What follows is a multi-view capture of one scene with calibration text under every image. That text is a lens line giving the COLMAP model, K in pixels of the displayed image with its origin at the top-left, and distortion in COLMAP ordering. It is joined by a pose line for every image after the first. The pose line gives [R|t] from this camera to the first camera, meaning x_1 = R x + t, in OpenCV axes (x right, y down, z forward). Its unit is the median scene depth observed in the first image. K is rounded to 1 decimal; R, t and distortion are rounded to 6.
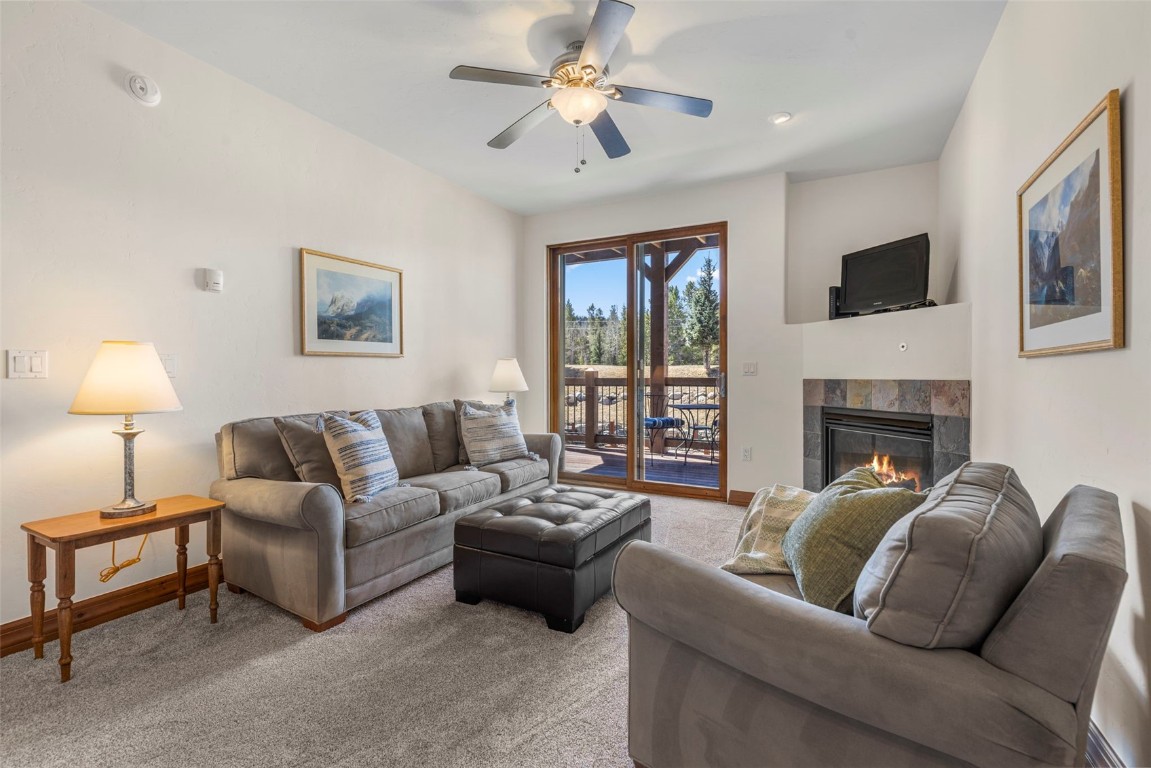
lens RADIAL K [[512.6, 0, 579.7], [0, 512.6, 380.2], [0, 0, 1]] dist [0.002506, 0.000149]
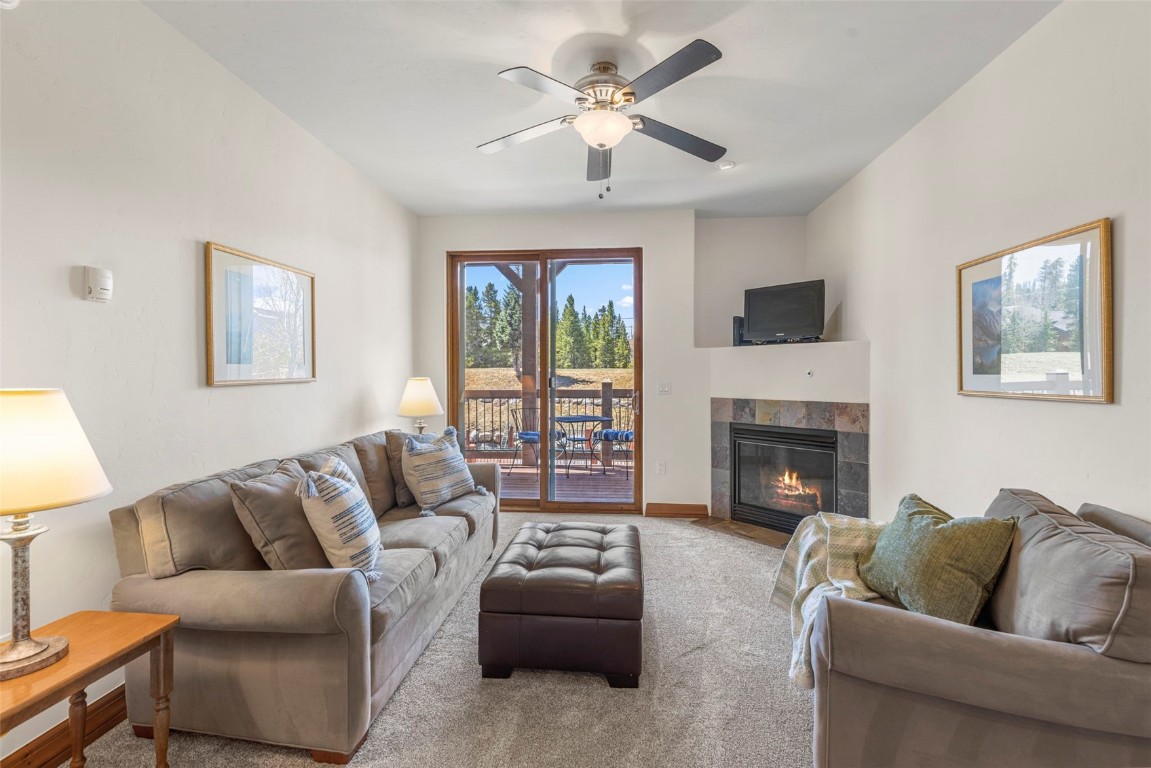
lens RADIAL K [[514.2, 0, 576.8], [0, 514.2, 379.9], [0, 0, 1]] dist [0.004425, -0.000059]
pose [[0.922113, -0.005631, 0.386879, -0.317133], [0.005537, 0.999984, 0.001356, -0.052880], [-0.386880, 0.000892, 0.922129, 0.102934]]
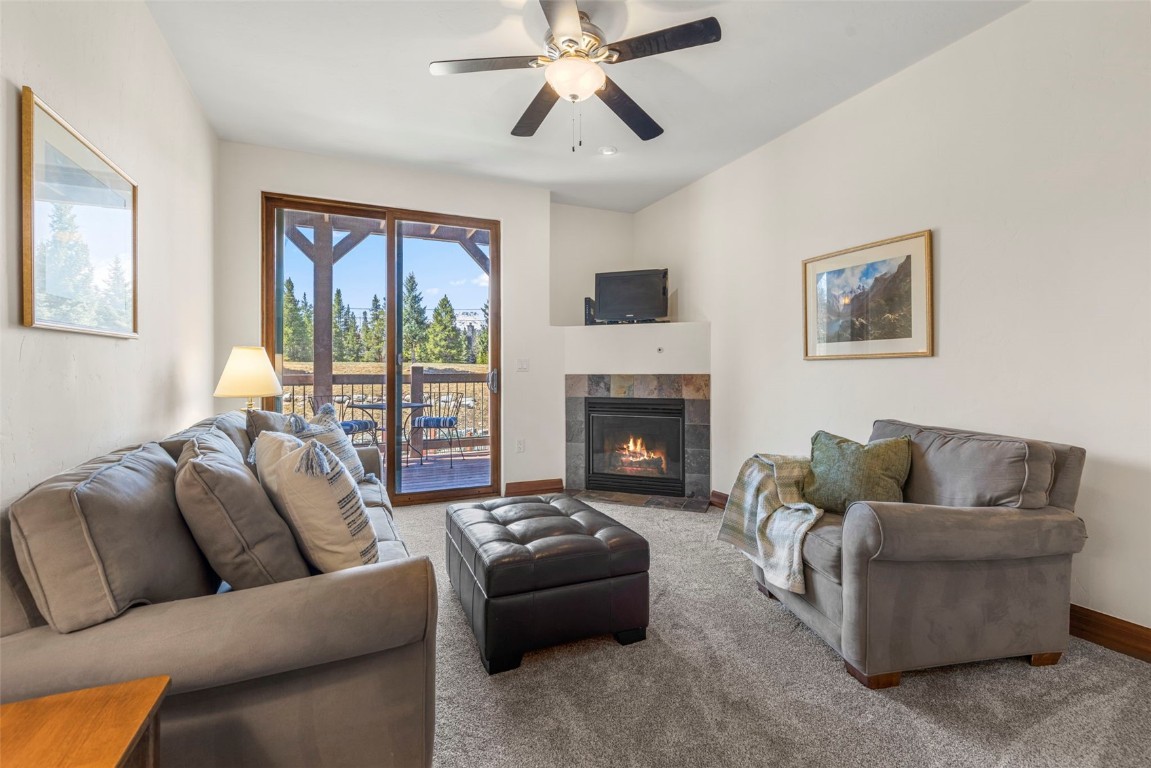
lens RADIAL K [[516.5, 0, 570.8], [0, 516.5, 370.8], [0, 0, 1]] dist [0.003883, -0.000055]
pose [[0.621727, -0.000447, 0.783234, -0.559878], [0.010044, 0.999922, -0.007403, -0.002064], [-0.783170, 0.012469, 0.621683, 0.325328]]
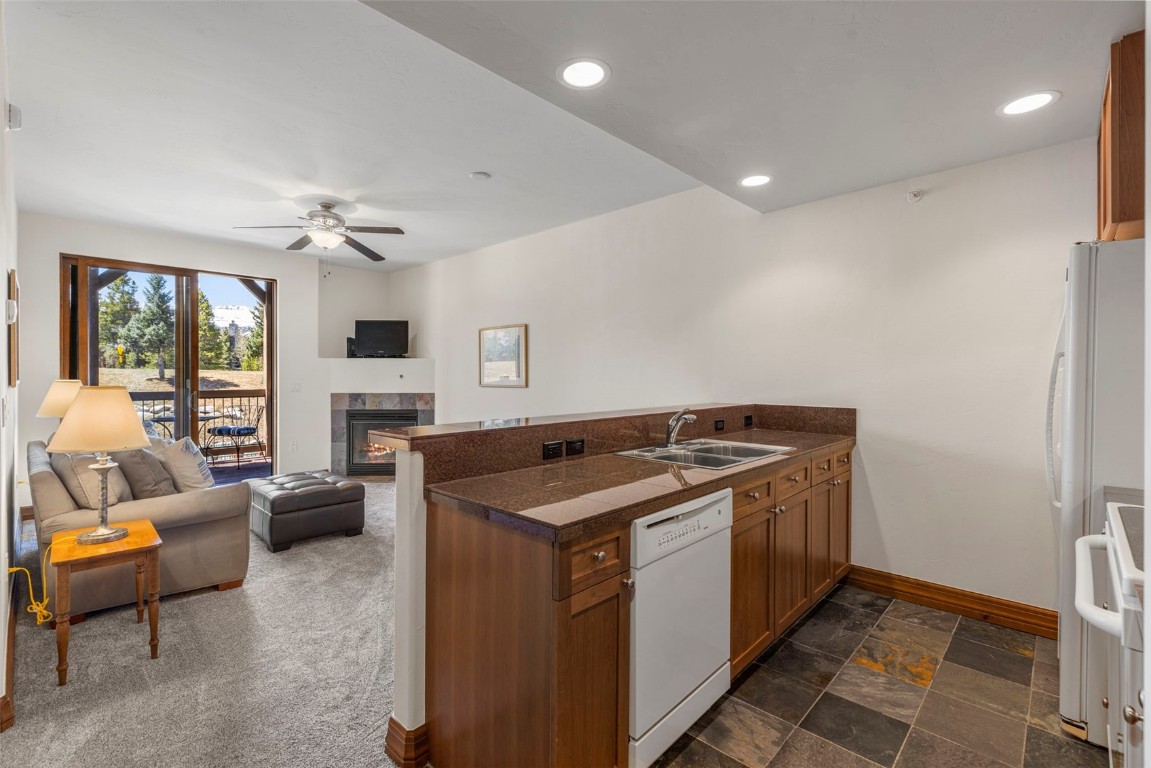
lens RADIAL K [[520.2, 0, 574.8], [0, 520.2, 374.6], [0, 0, 1]] dist [0.005275, -0.000479]
pose [[0.276466, 0.001483, 0.961023, -1.081266], [0.009621, 0.999944, -0.004311, -0.055278], [-0.960976, 0.010438, 0.276436, -0.198015]]
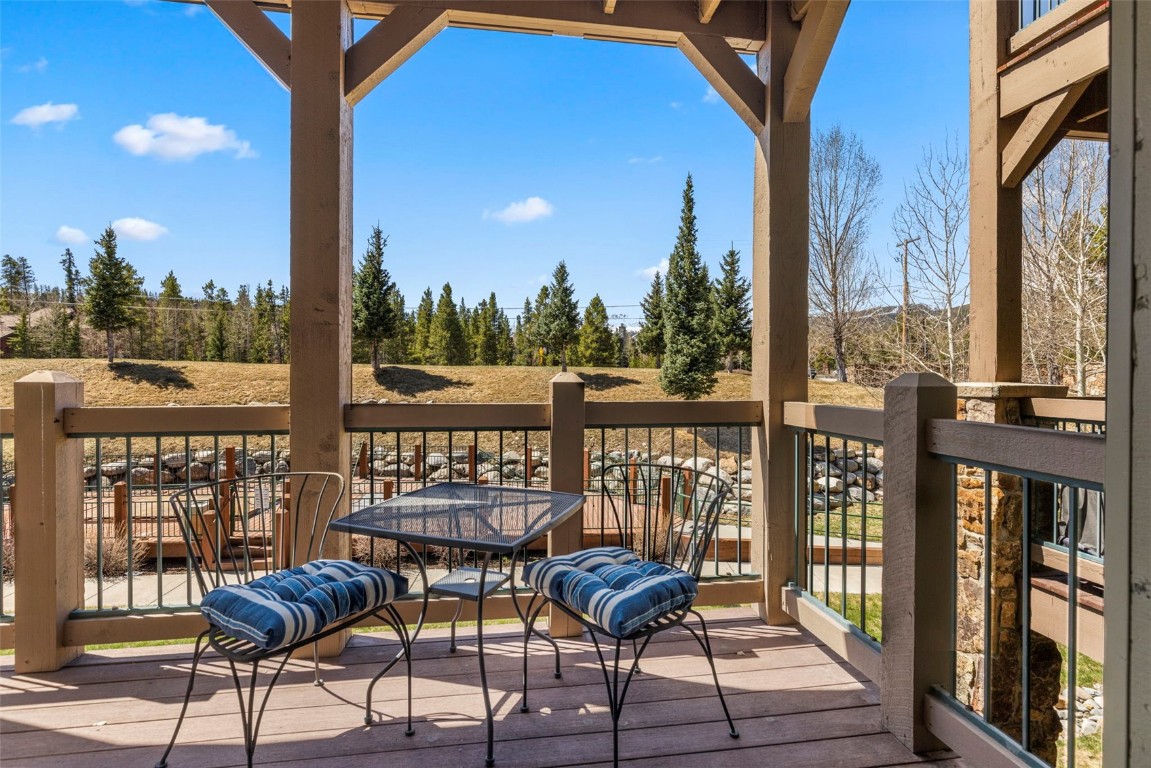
lens RADIAL K [[527.0, 0, 571.0], [0, 527.0, 377.9], [0, 0, 1]] dist [0.003626, 0.000411]
pose [[0.815440, -0.000741, 0.578842, 0.199872], [0.002605, 0.999994, -0.002389, -0.043298], [-0.578836, 0.003456, 0.815436, 1.408817]]
